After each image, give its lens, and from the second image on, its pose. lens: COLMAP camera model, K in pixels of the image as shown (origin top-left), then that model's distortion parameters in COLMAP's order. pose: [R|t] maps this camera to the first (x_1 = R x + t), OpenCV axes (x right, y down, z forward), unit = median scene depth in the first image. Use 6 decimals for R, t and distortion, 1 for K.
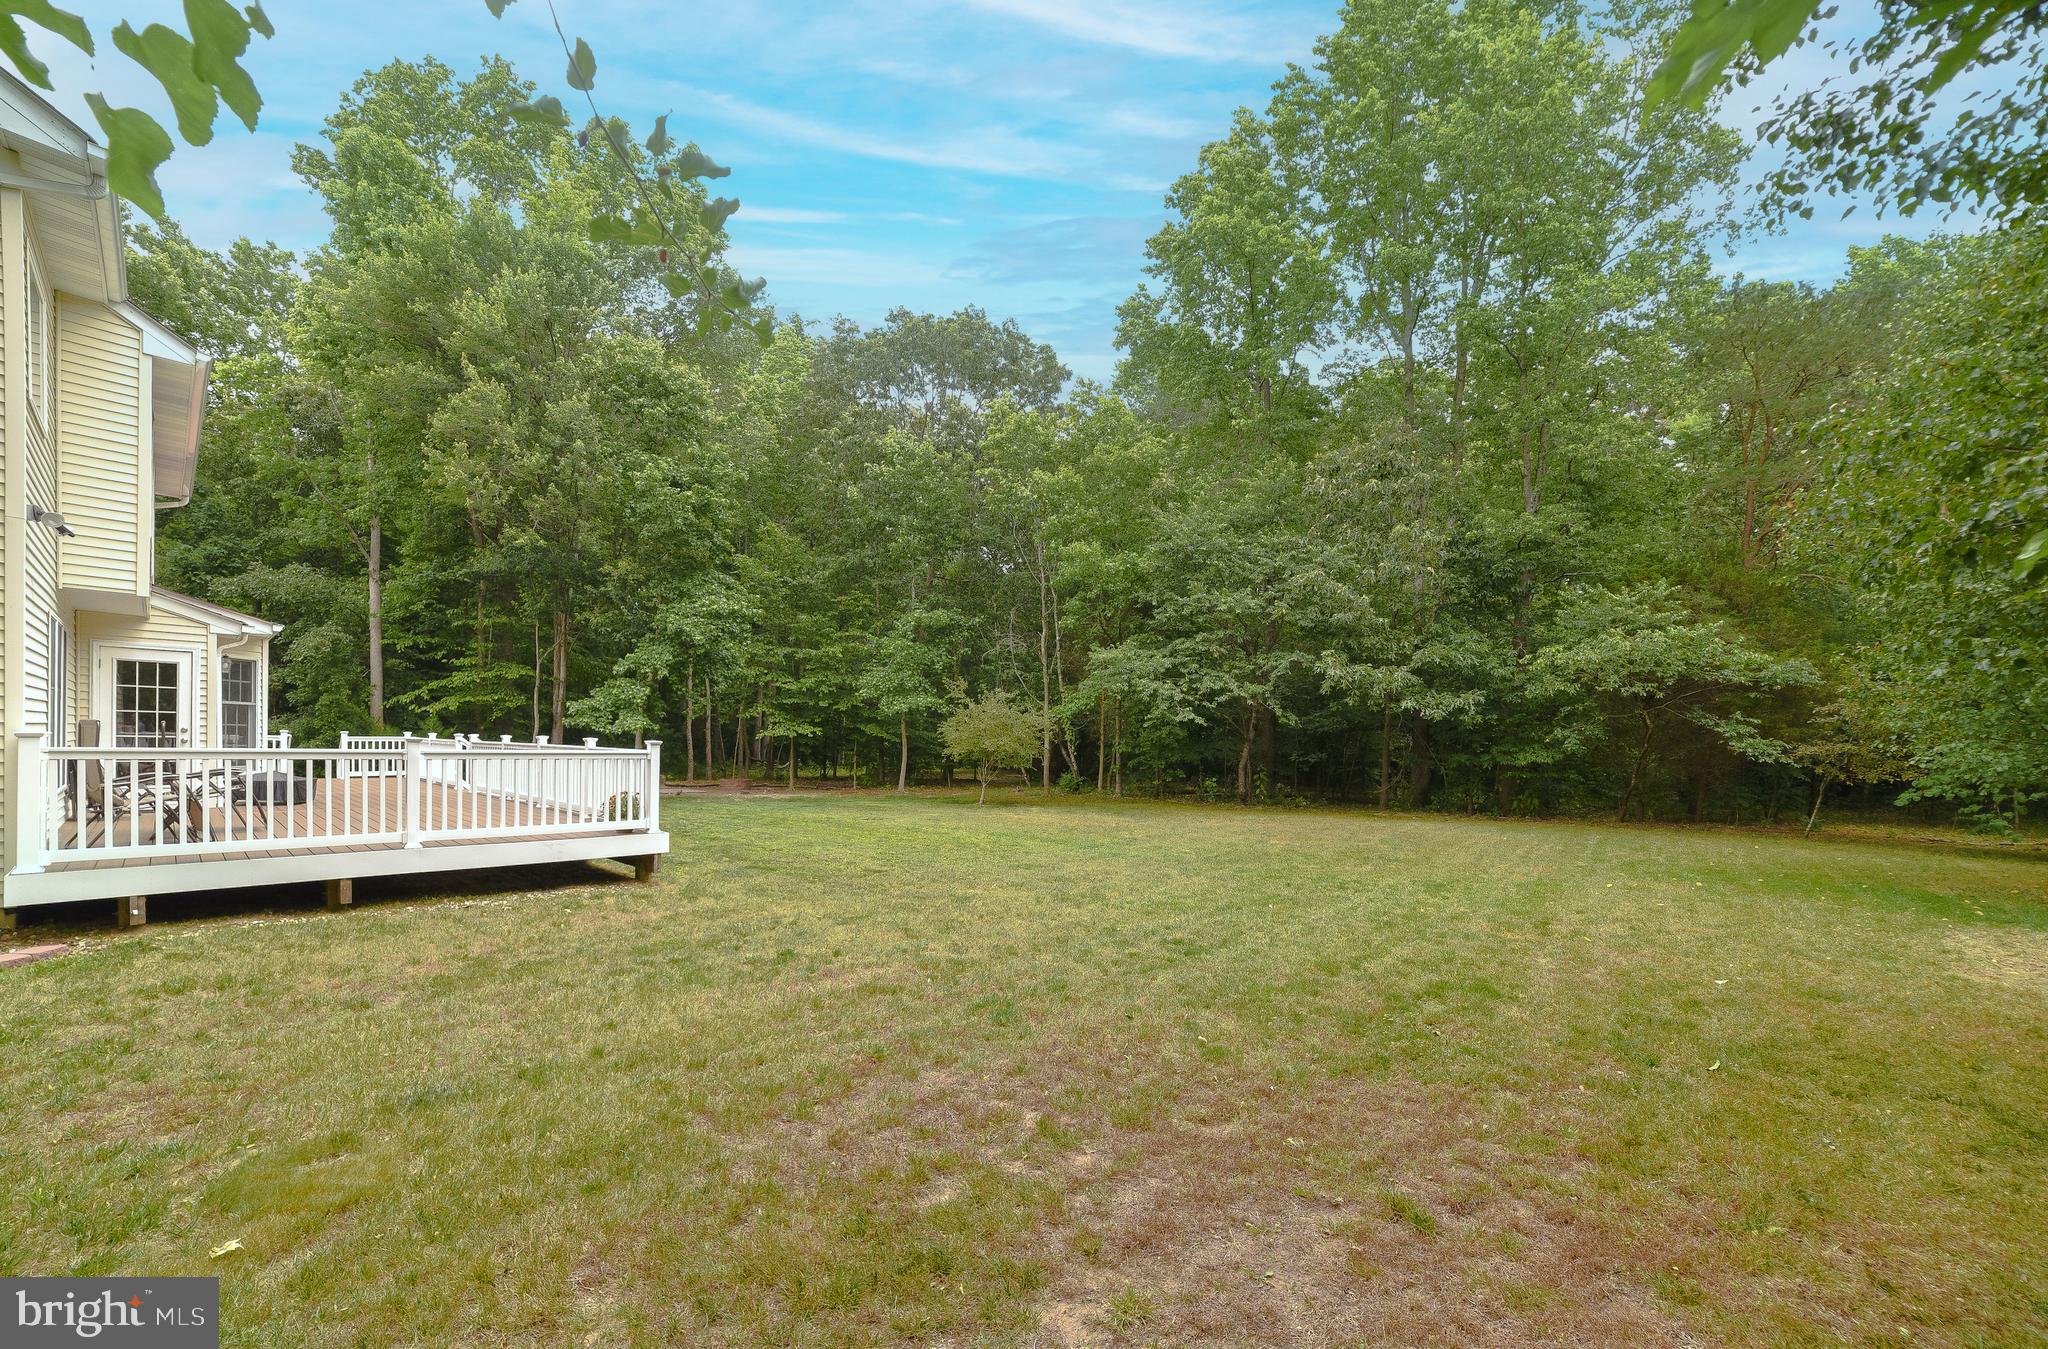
lens RADIAL K [[804.5, 0, 1025.6], [0, 804.5, 768.2], [0, 0, 1]] dist [0.030153, 0.000119]
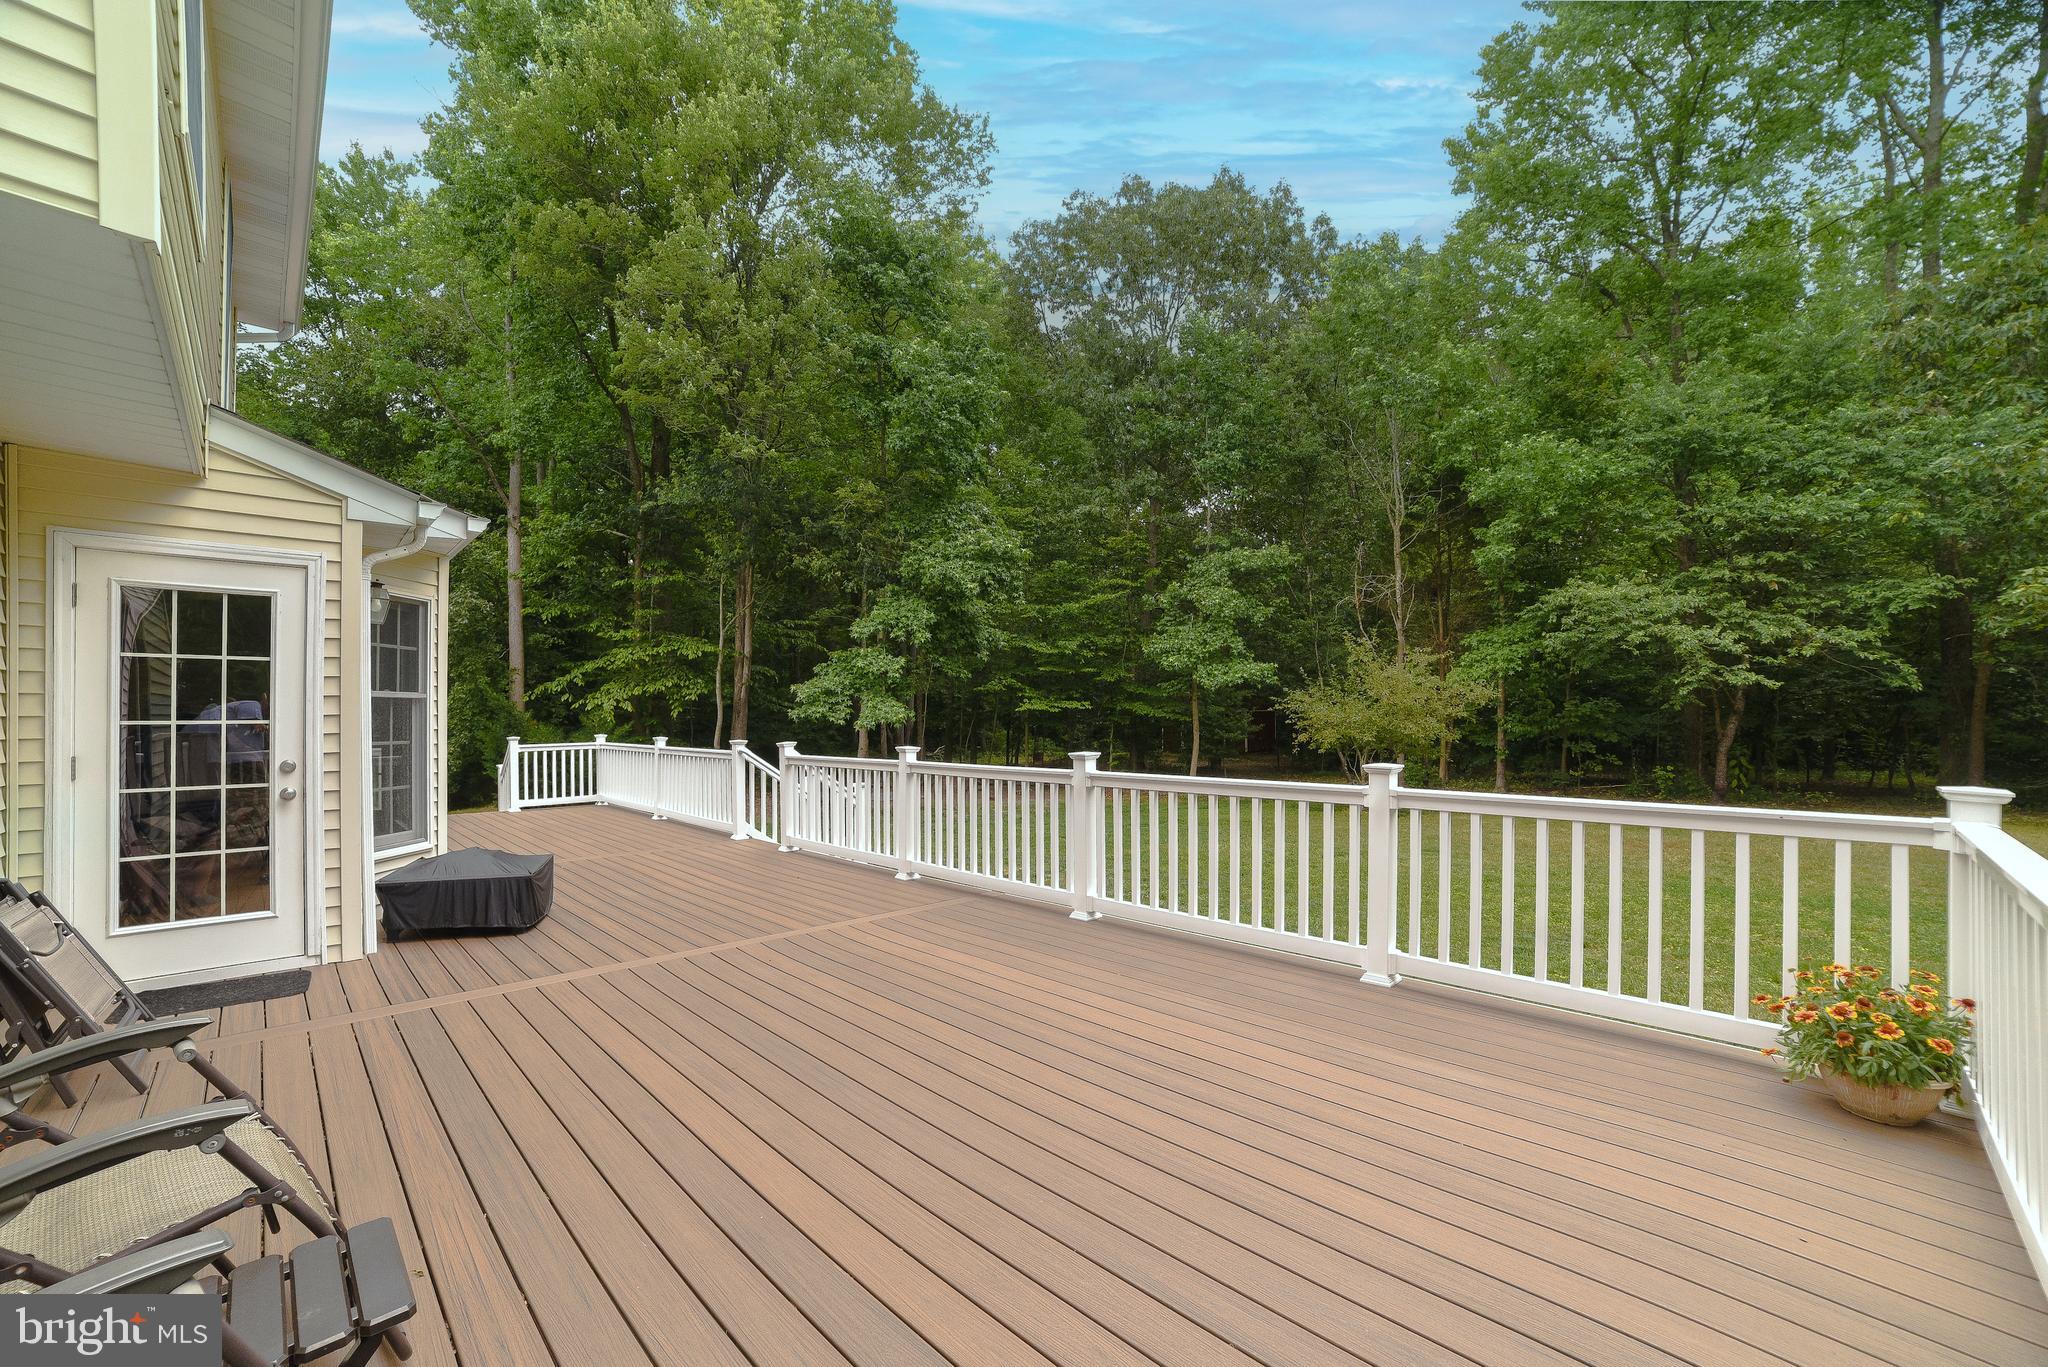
lens RADIAL K [[779.0, 0, 1024.5], [0, 779.0, 725.6], [0, 0, 1]] dist [-0.000711, -0.000026]
pose [[0.999259, -0.024610, -0.029598, -0.334715], [0.023986, 0.999486, -0.021264, -0.025099], [0.030106, 0.020539, 0.999336, 0.328426]]
